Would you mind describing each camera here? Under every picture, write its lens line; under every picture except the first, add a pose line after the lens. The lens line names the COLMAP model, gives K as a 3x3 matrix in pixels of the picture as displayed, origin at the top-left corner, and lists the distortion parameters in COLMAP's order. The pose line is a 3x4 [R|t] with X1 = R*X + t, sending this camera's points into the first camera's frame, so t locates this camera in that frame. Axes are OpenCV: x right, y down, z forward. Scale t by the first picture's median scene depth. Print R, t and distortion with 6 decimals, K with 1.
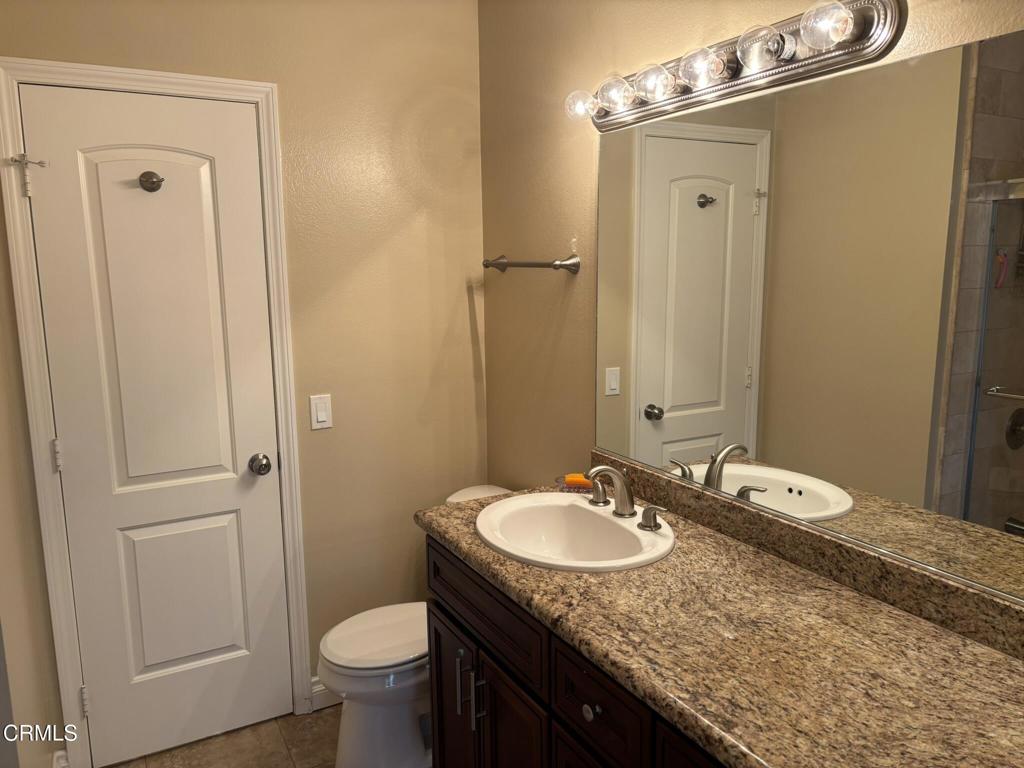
lens RADIAL K [[770.0, 0, 520.1], [0, 770.0, 397.3], [0, 0, 1]] dist [0.043877, -0.051111]
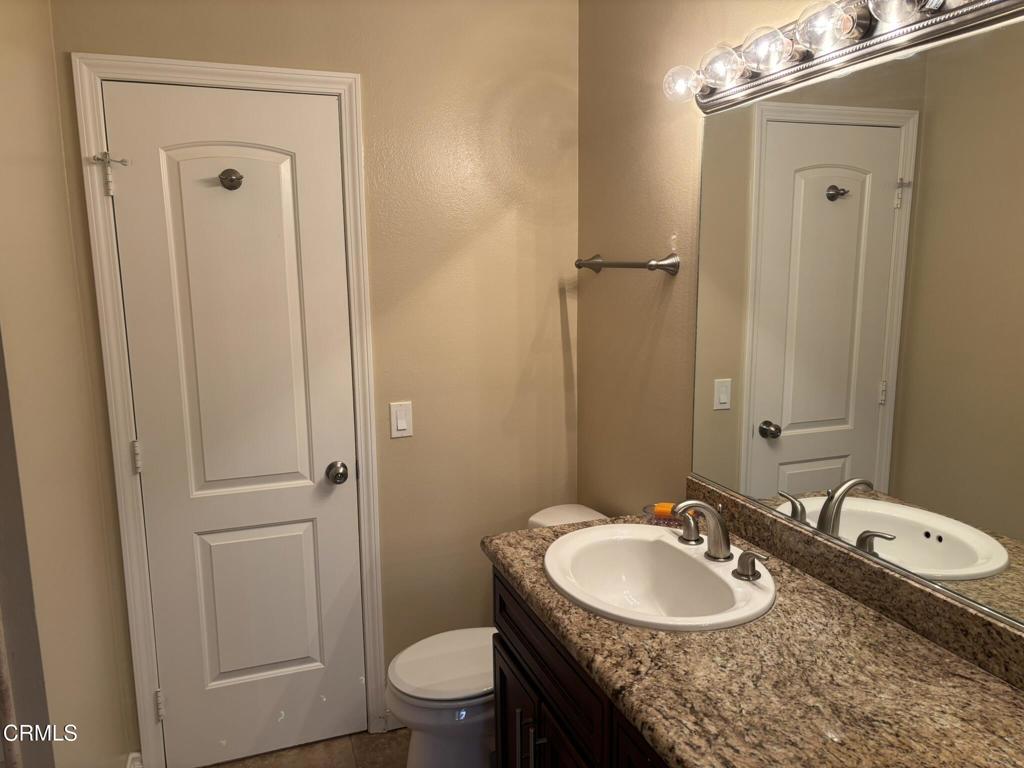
lens RADIAL K [[770.0, 0, 520.1], [0, 770.0, 397.3], [0, 0, 1]] dist [0.043877, -0.051111]
pose [[0.987120, 0.028564, -0.157413, 0.045660], [-0.028413, 0.999591, 0.003211, -0.020493], [0.157440, 0.001303, 0.987528, 0.109605]]
